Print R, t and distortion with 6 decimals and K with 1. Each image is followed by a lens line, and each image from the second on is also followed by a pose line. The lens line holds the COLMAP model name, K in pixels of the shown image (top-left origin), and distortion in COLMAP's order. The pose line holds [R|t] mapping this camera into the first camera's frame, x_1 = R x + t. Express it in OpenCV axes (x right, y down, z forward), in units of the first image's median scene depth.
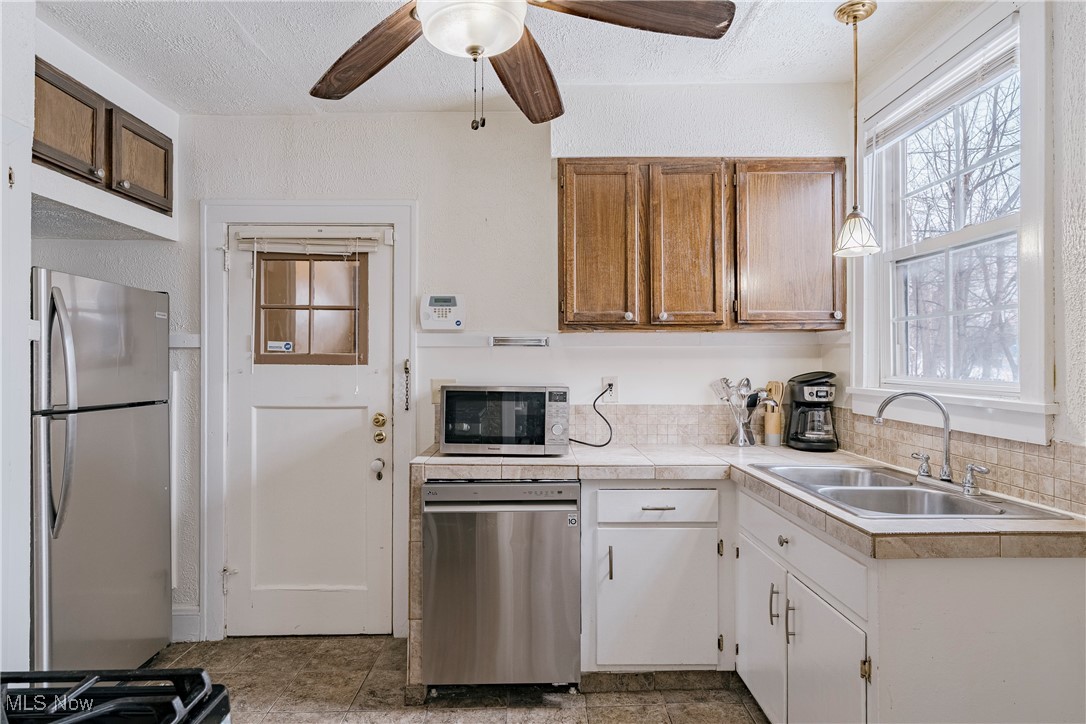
lens RADIAL K [[602.3, 0, 543.0], [0, 602.3, 358.8], [0, 0, 1]] dist [-0.001400, -0.000264]
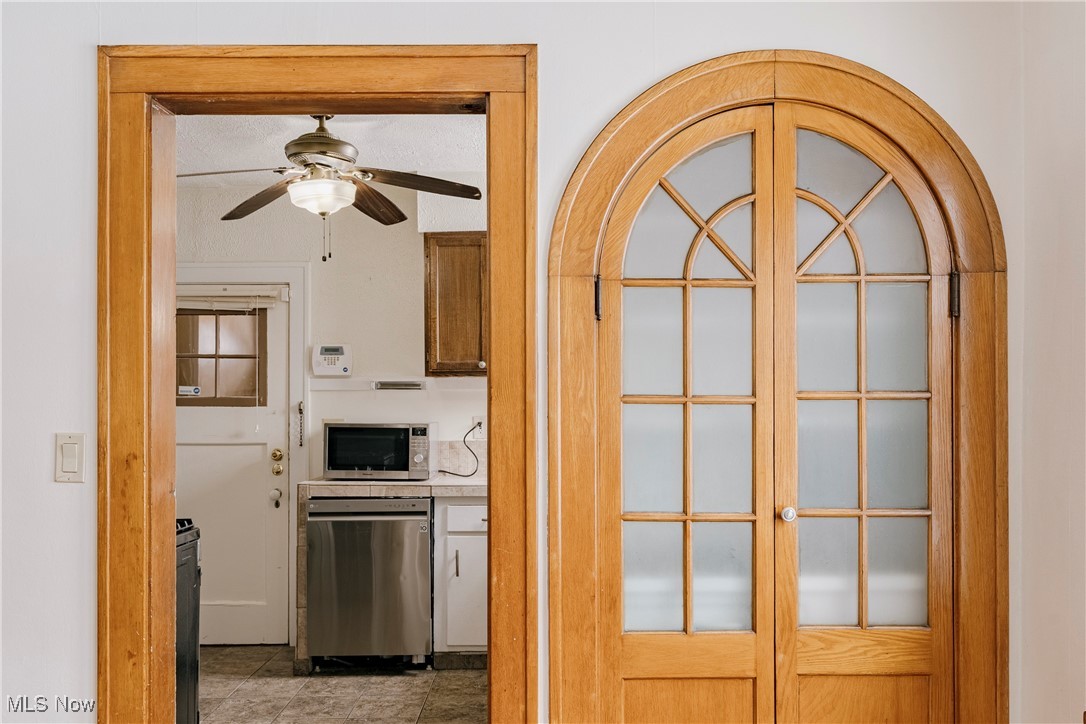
lens RADIAL K [[931.1, 0, 543.2], [0, 931.1, 389.3], [0, 0, 1]] dist [0.005309, 0.002198]
pose [[0.999887, -0.004438, -0.014343, 0.287841], [0.004314, 0.999953, -0.008673, -0.005497], [0.014381, 0.008610, 0.999860, -0.844563]]
